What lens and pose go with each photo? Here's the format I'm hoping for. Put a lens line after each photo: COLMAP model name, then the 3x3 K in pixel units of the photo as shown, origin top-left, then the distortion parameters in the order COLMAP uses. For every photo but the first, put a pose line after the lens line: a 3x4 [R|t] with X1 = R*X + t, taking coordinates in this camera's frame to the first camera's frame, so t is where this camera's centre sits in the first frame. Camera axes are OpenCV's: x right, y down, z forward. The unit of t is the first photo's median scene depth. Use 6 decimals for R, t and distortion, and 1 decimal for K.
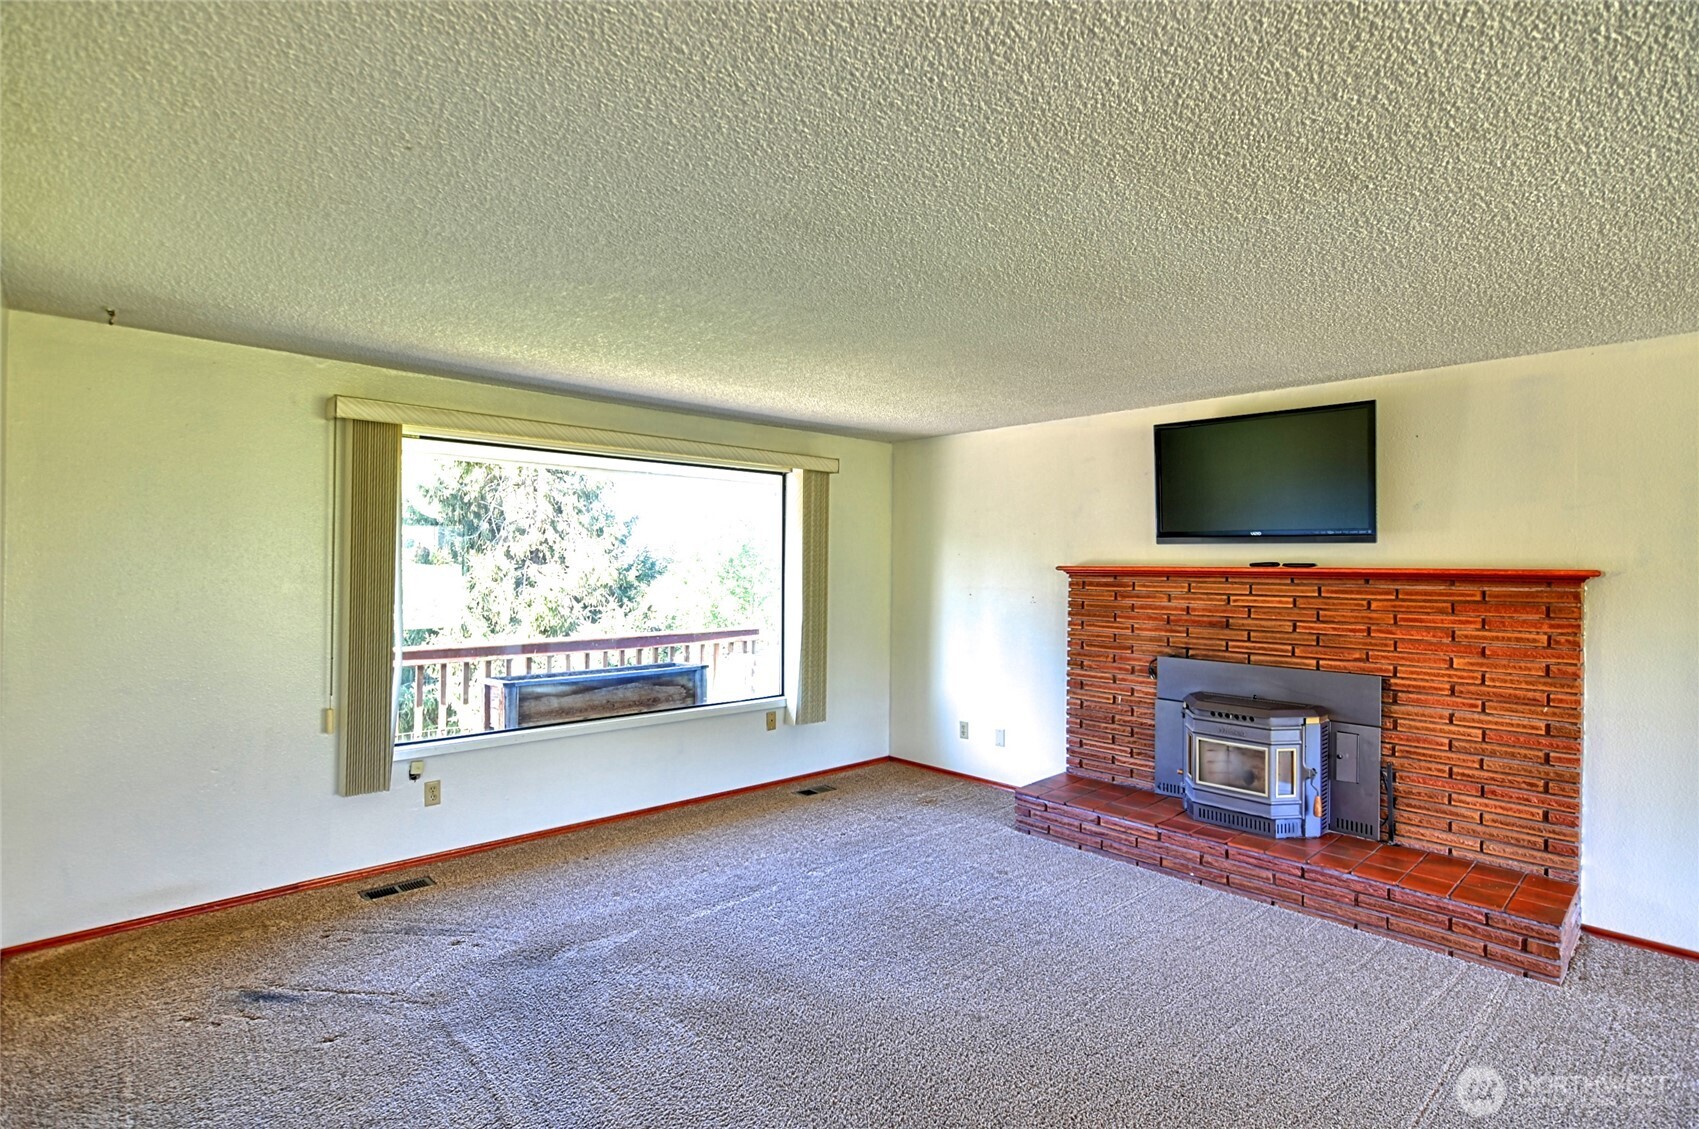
lens RADIAL K [[821.2, 0, 846.4], [0, 821.2, 563.5], [0, 0, 1]] dist [-0.002705, 0.001858]
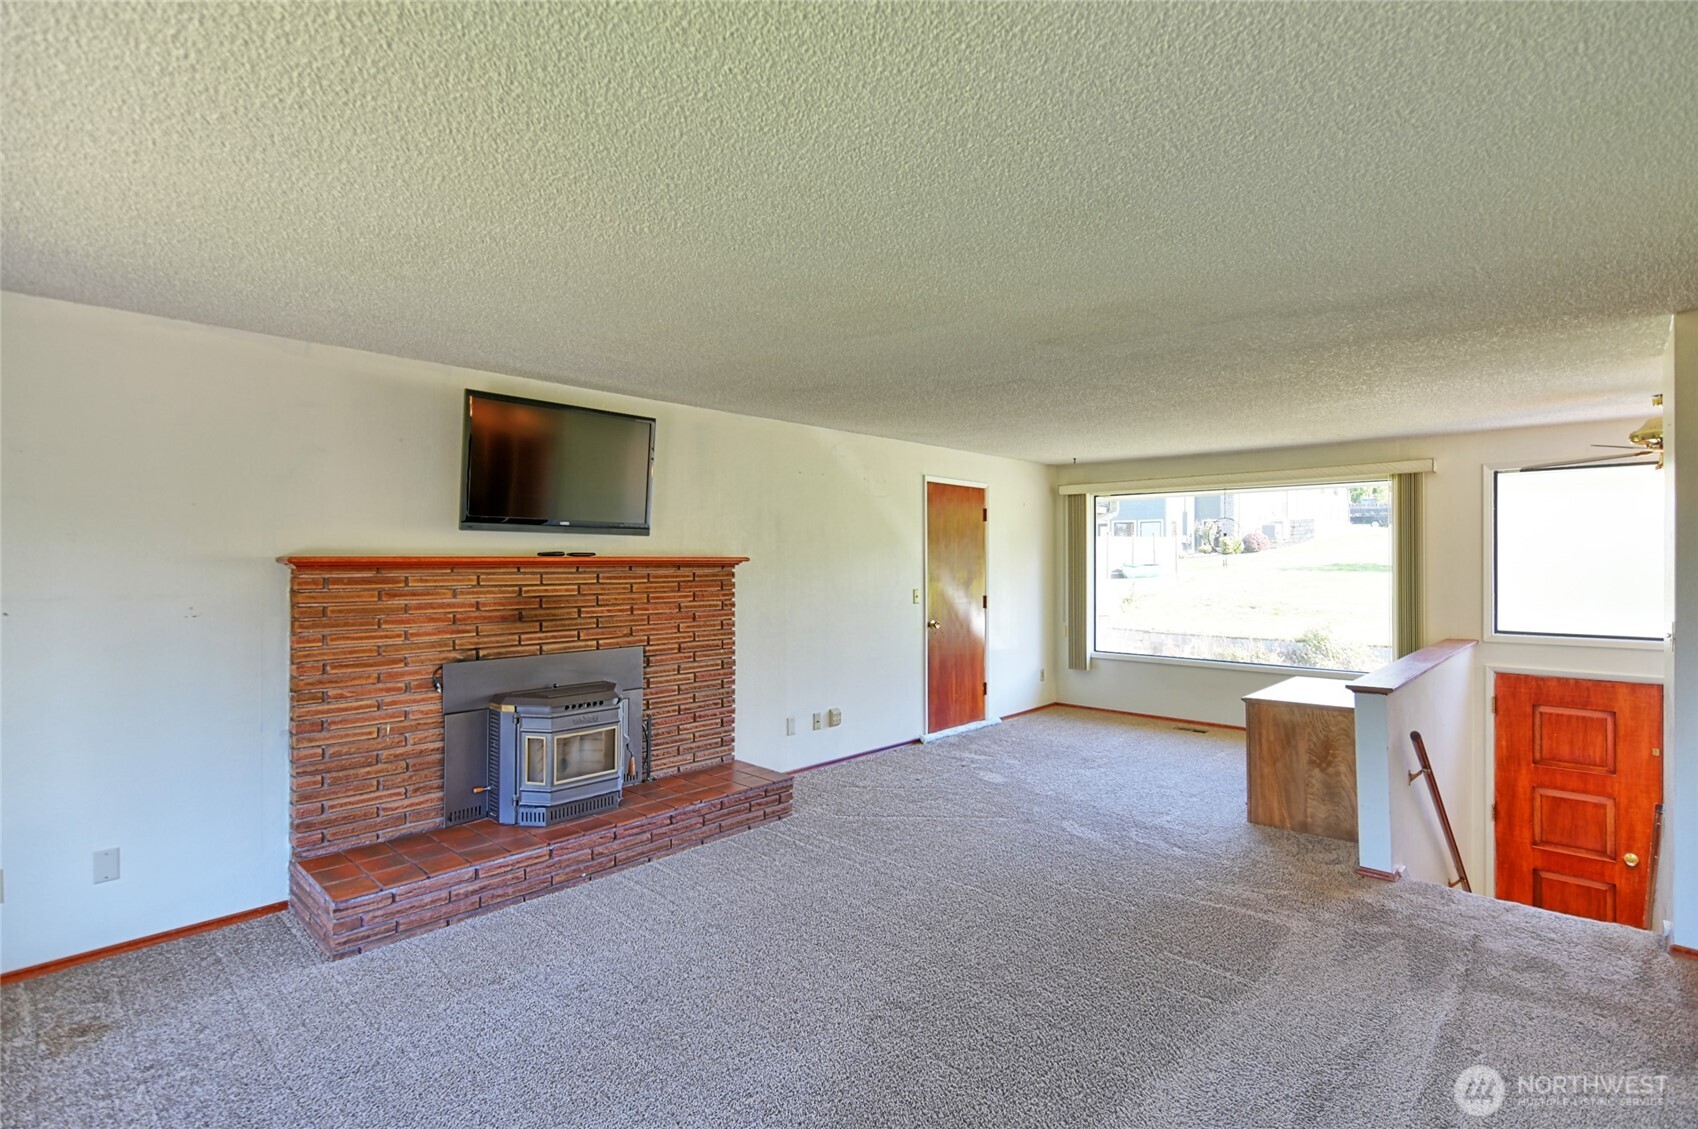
lens RADIAL K [[820.7, 0, 846.1], [0, 820.7, 556.6], [0, 0, 1]] dist [-0.002705, 0.001858]
pose [[-0.068566, -0.008362, 0.997612, -0.507923], [-0.003824, 0.999960, 0.008119, -0.004795], [-0.997639, -0.003258, -0.068595, 0.687420]]
